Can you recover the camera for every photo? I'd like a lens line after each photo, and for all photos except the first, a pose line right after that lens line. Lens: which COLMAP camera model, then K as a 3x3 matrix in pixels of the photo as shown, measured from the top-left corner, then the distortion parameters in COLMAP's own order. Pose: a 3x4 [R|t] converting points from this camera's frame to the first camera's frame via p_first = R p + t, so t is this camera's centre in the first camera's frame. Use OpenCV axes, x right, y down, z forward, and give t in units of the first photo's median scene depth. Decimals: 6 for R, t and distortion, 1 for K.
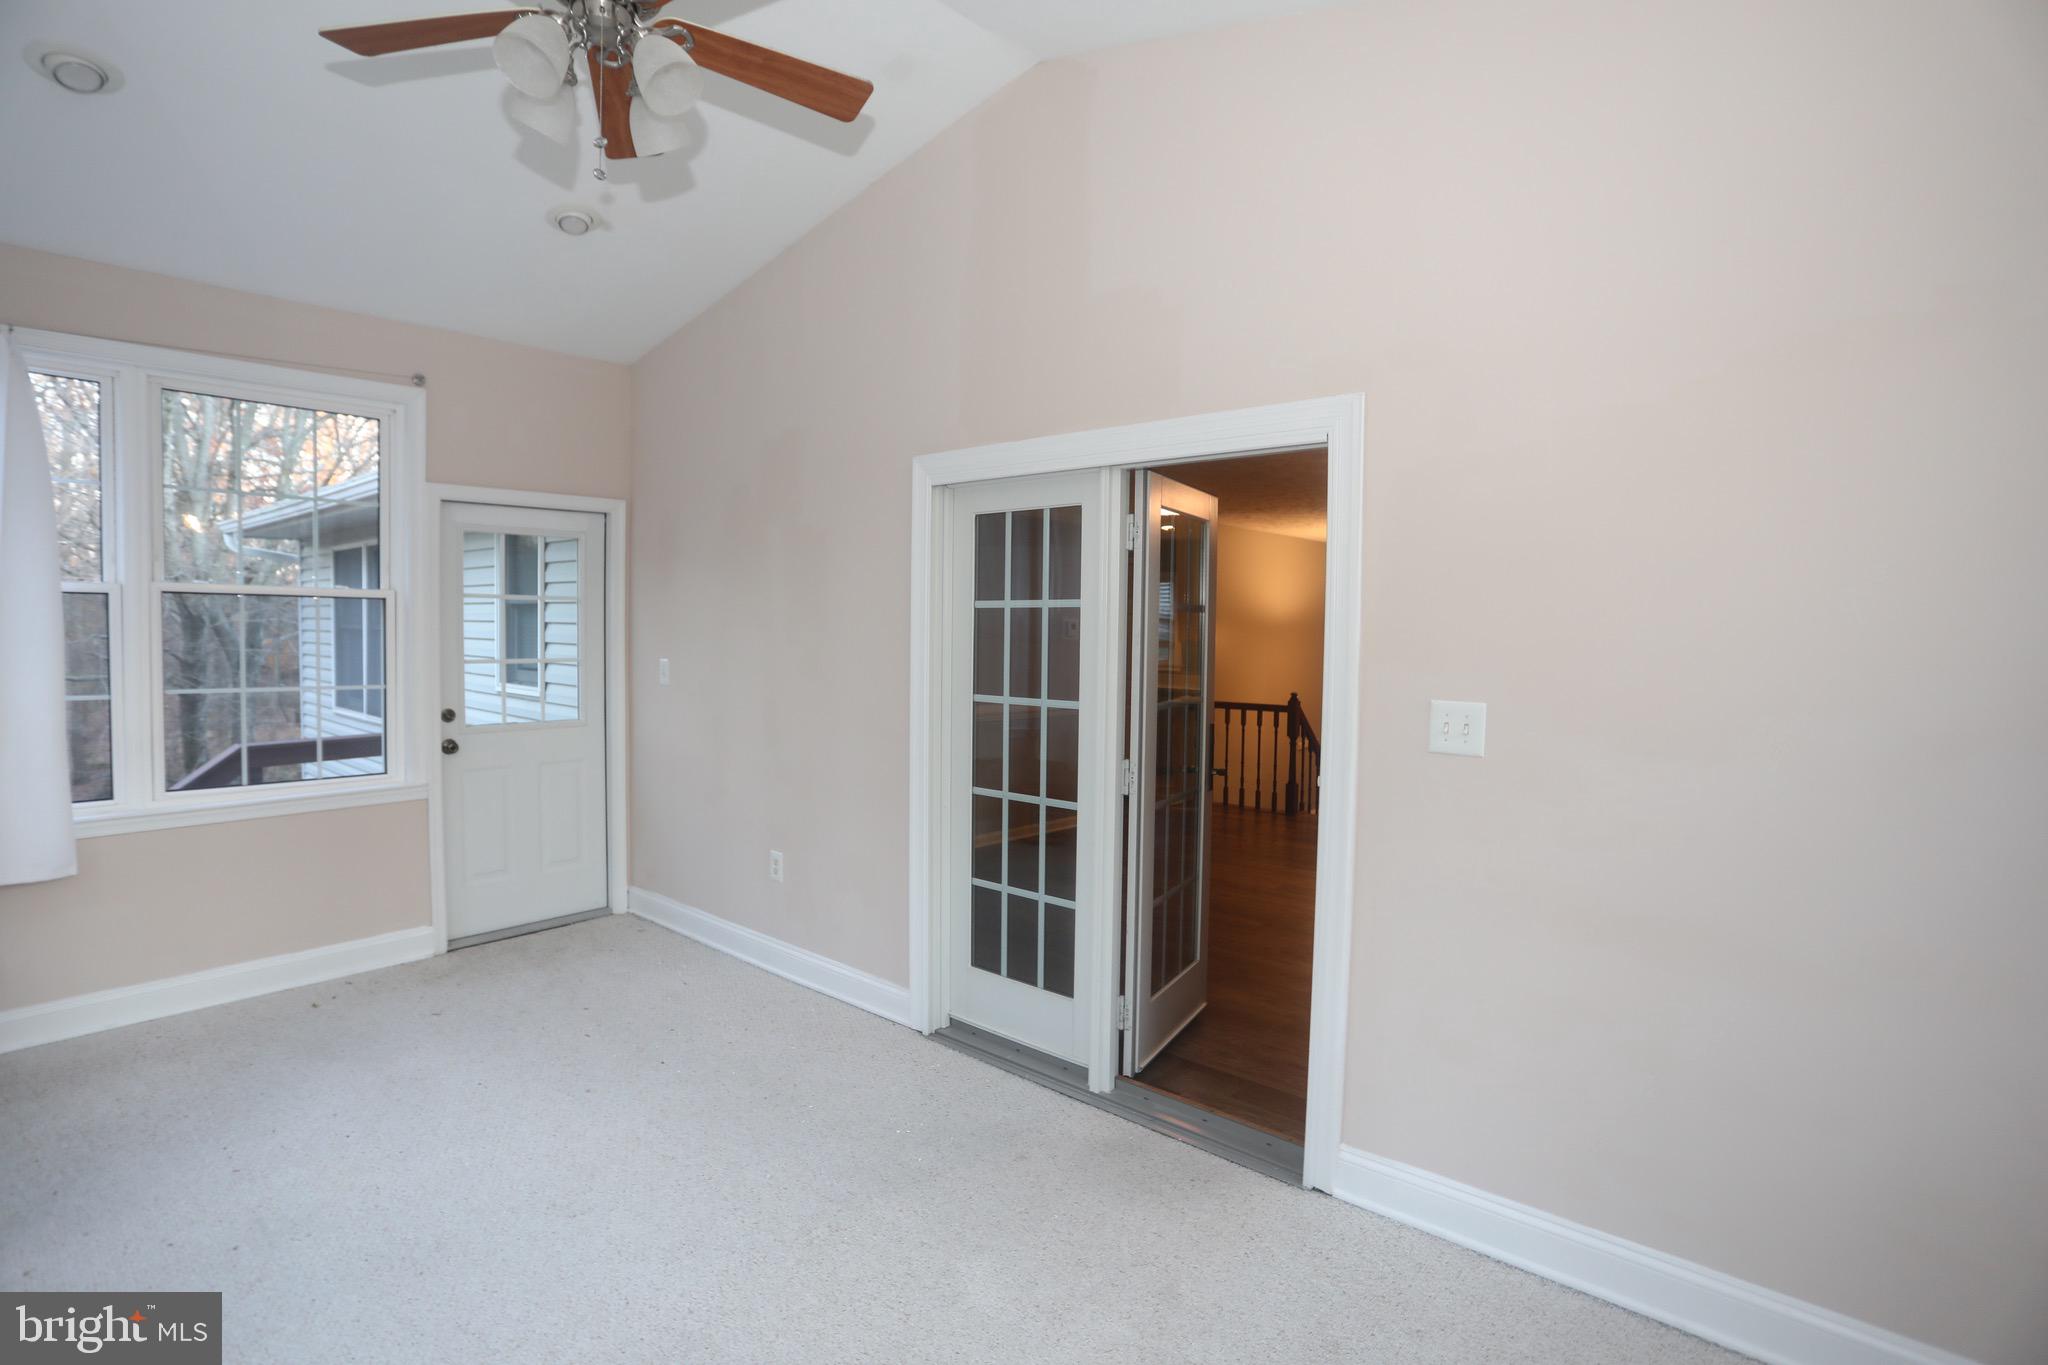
lens RADIAL K [[992.9, 0, 1026.4], [0, 992.9, 673.5], [0, 0, 1]] dist [-0.060659, 0.020015]
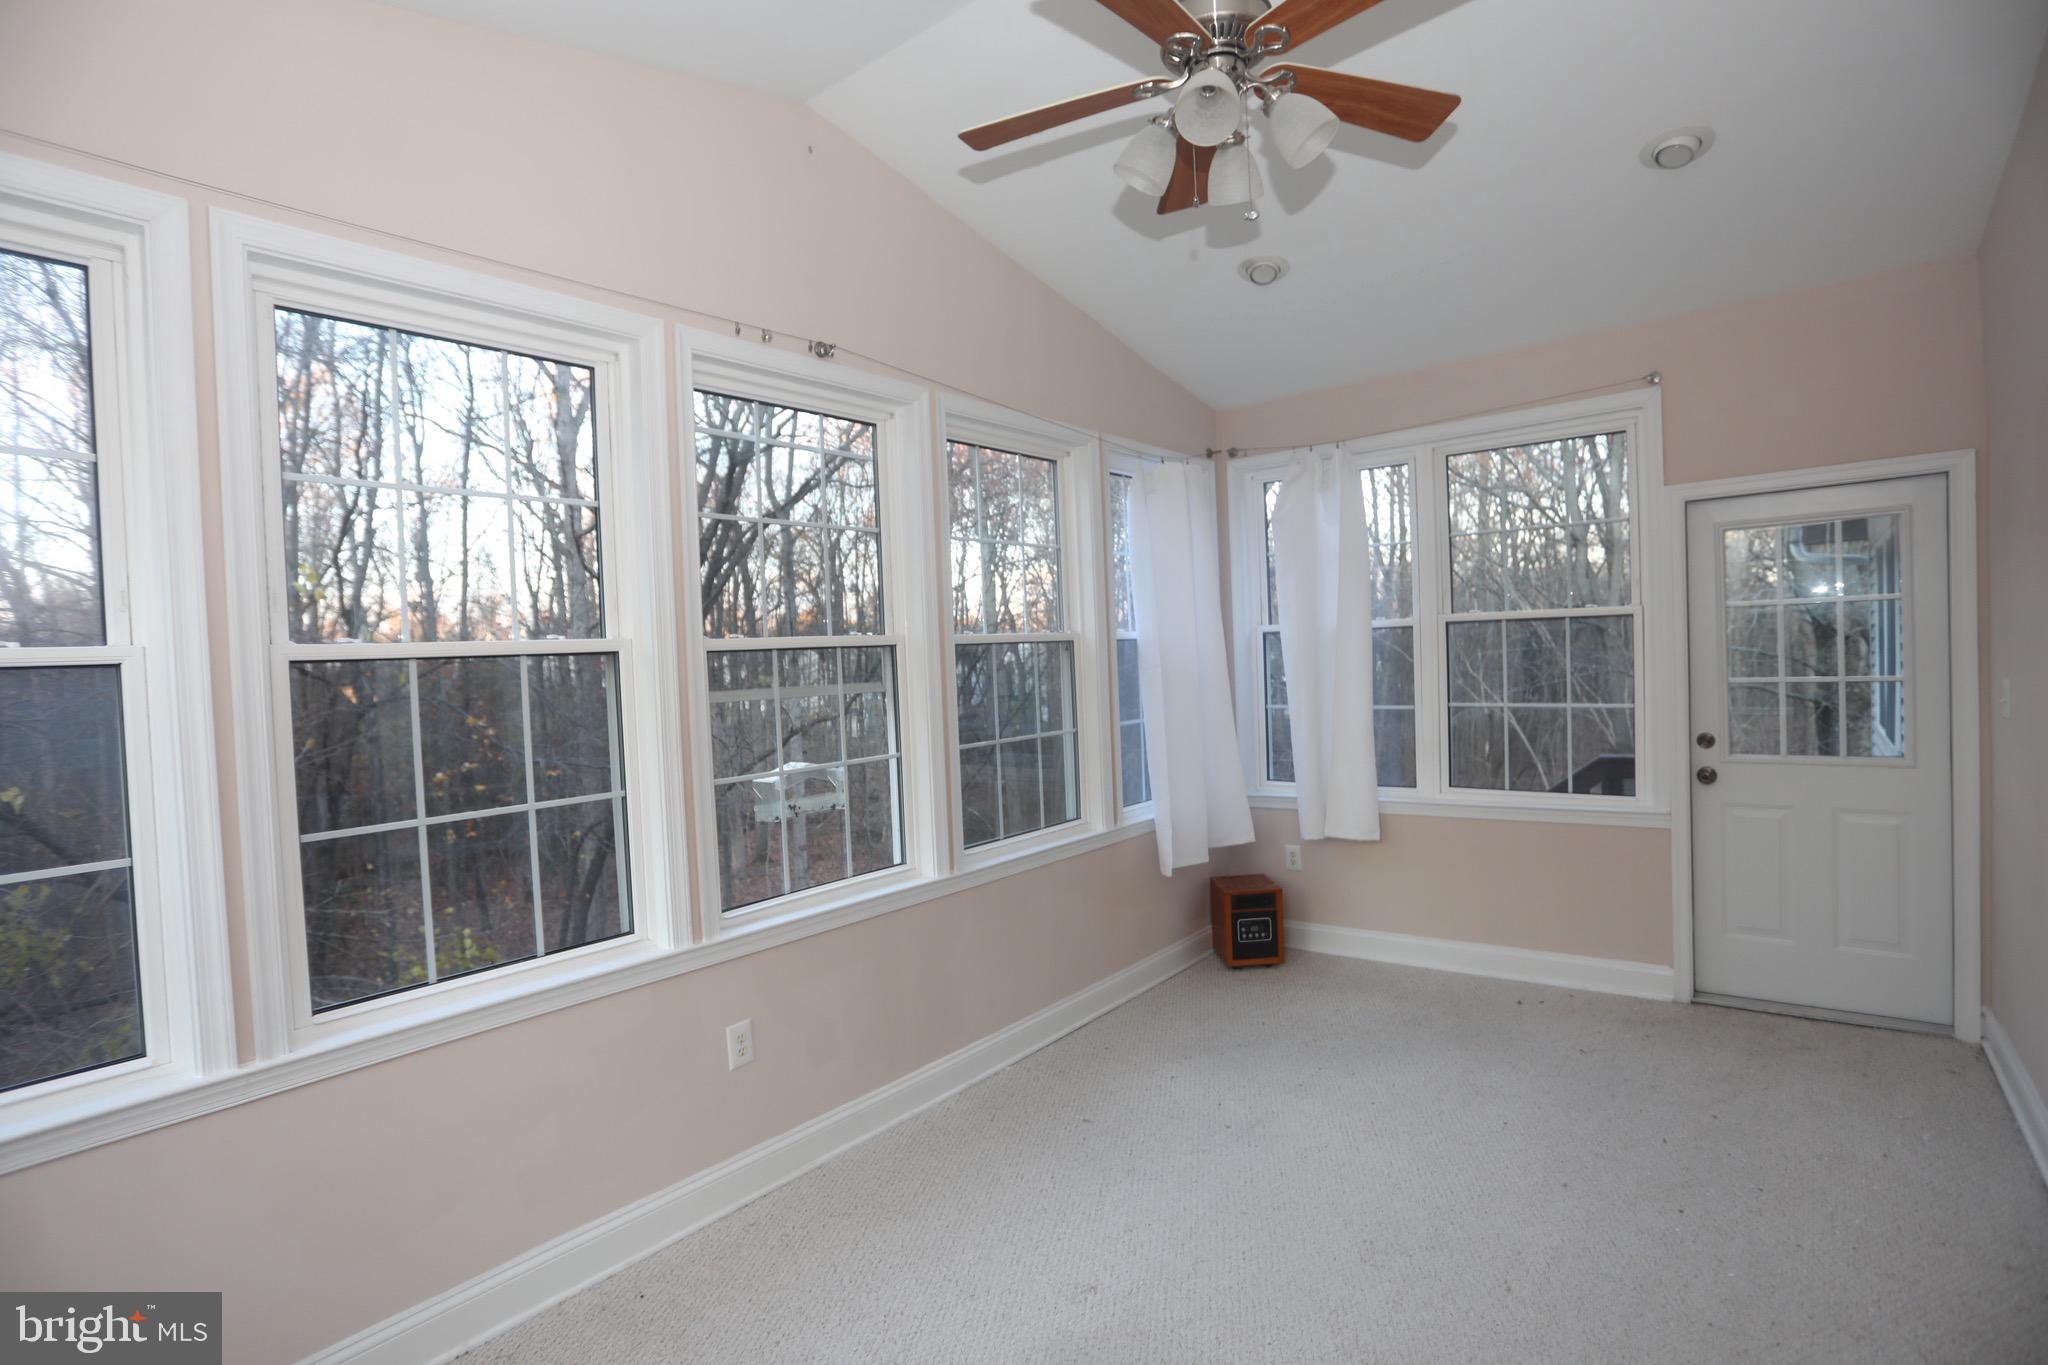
lens RADIAL K [[992.9, 0, 1016.0], [0, 992.9, 683.4], [0, 0, 1]] dist [-0.060659, 0.020015]
pose [[0.037091, 0.013166, -0.999225, 0.272398], [-0.007228, 0.999891, 0.012907, -0.016504], [0.999286, 0.006743, 0.037182, 0.343886]]
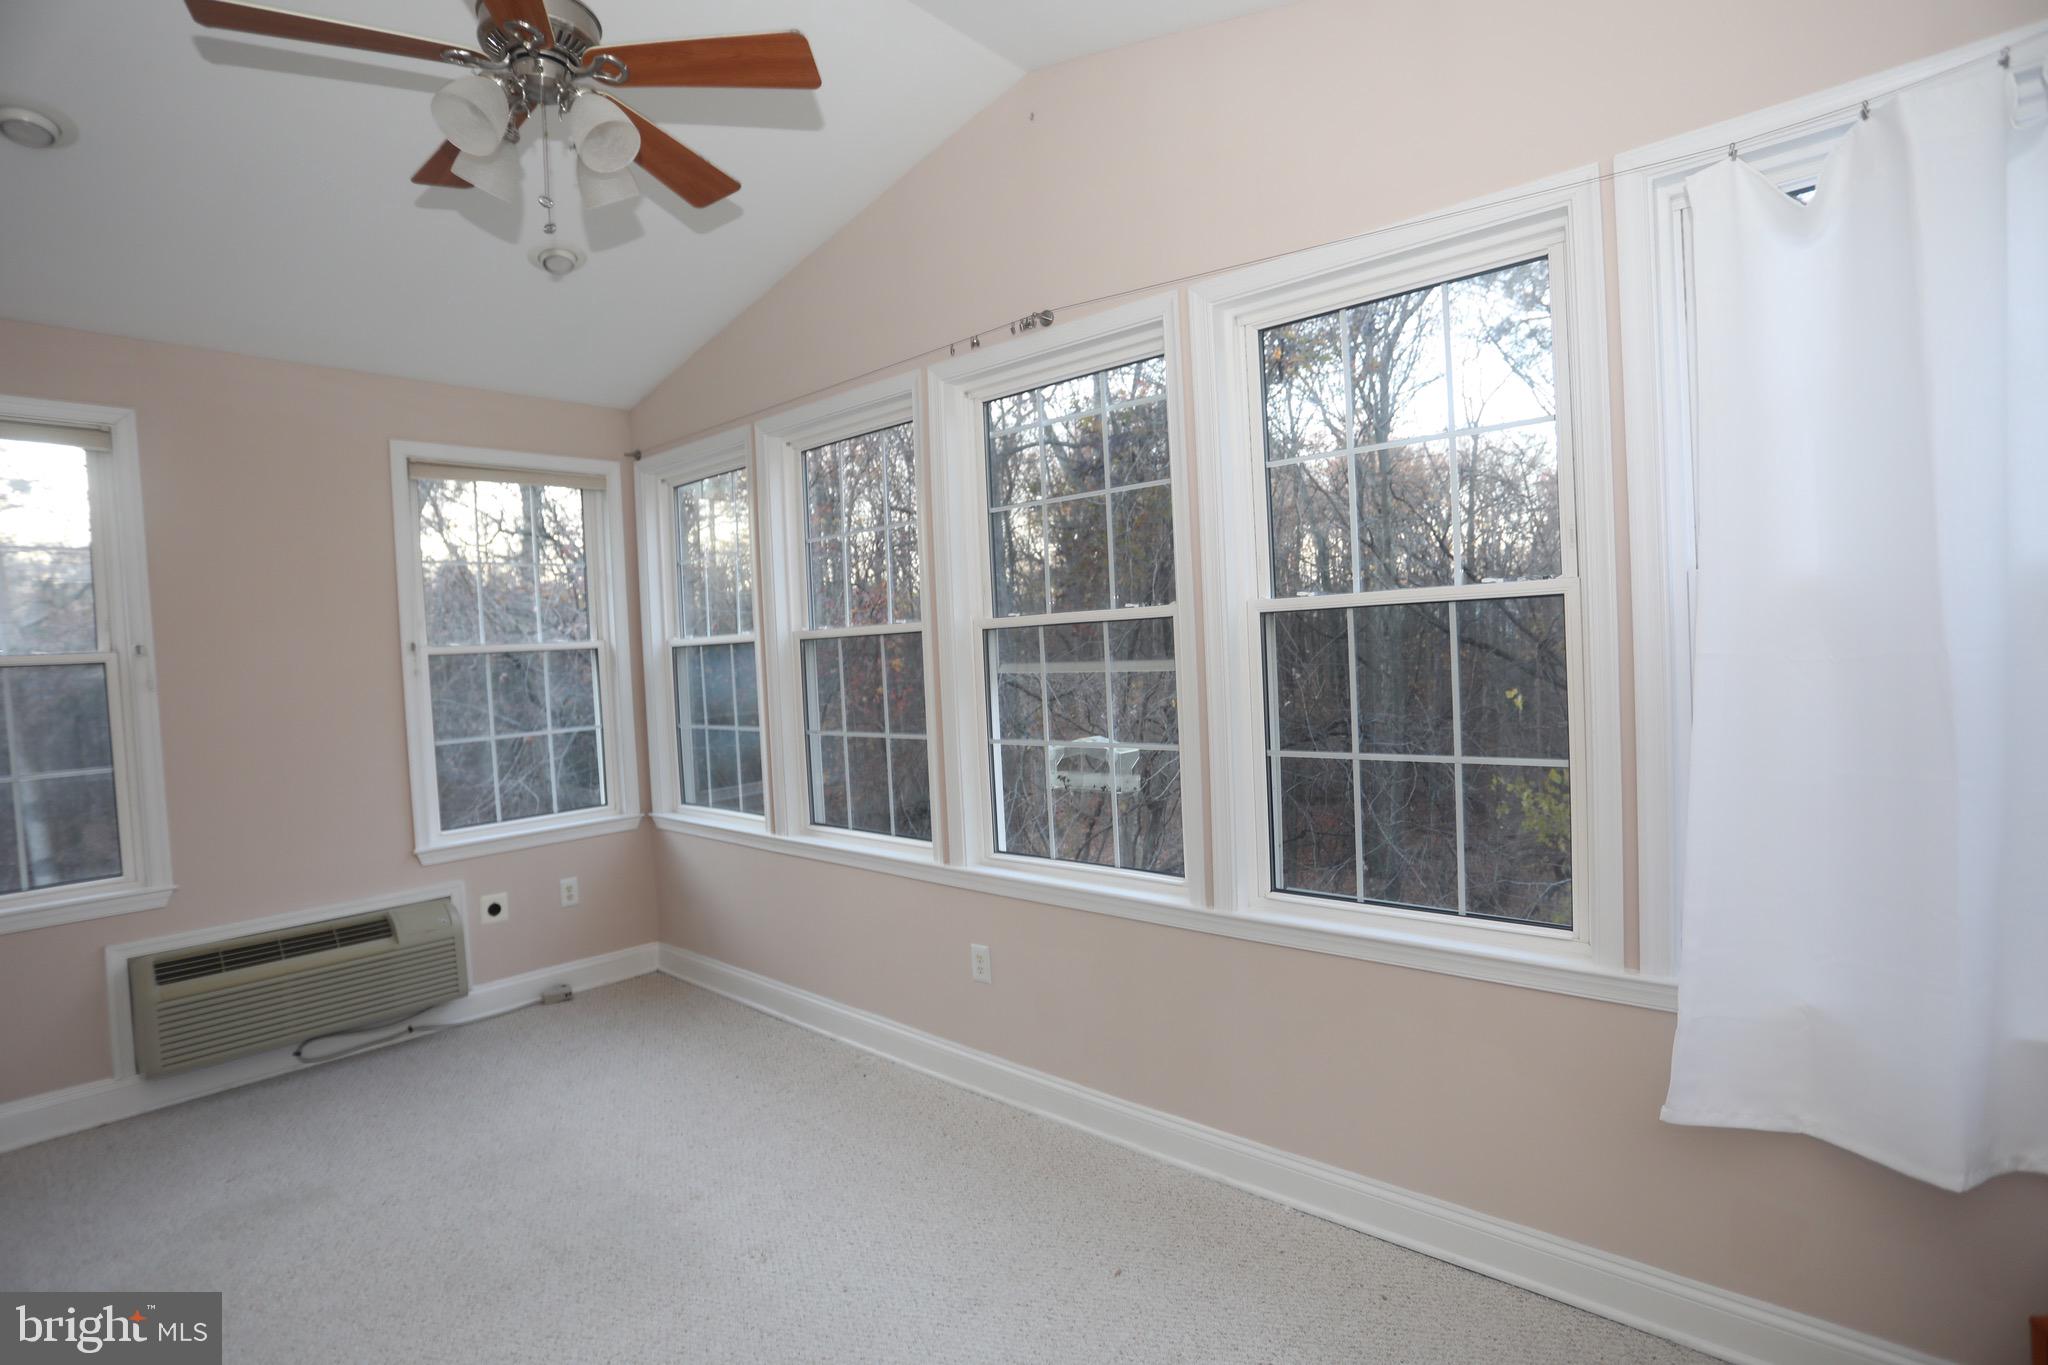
lens RADIAL K [[992.9, 0, 1037.8], [0, 992.9, 679.7], [0, 0, 1]] dist [-0.060659, 0.020015]
pose [[-0.999451, 0.033117, 0.000543, -0.463564], [0.033040, 0.995713, 0.086398, -0.056525], [0.002321, 0.086369, -0.996261, 0.967573]]
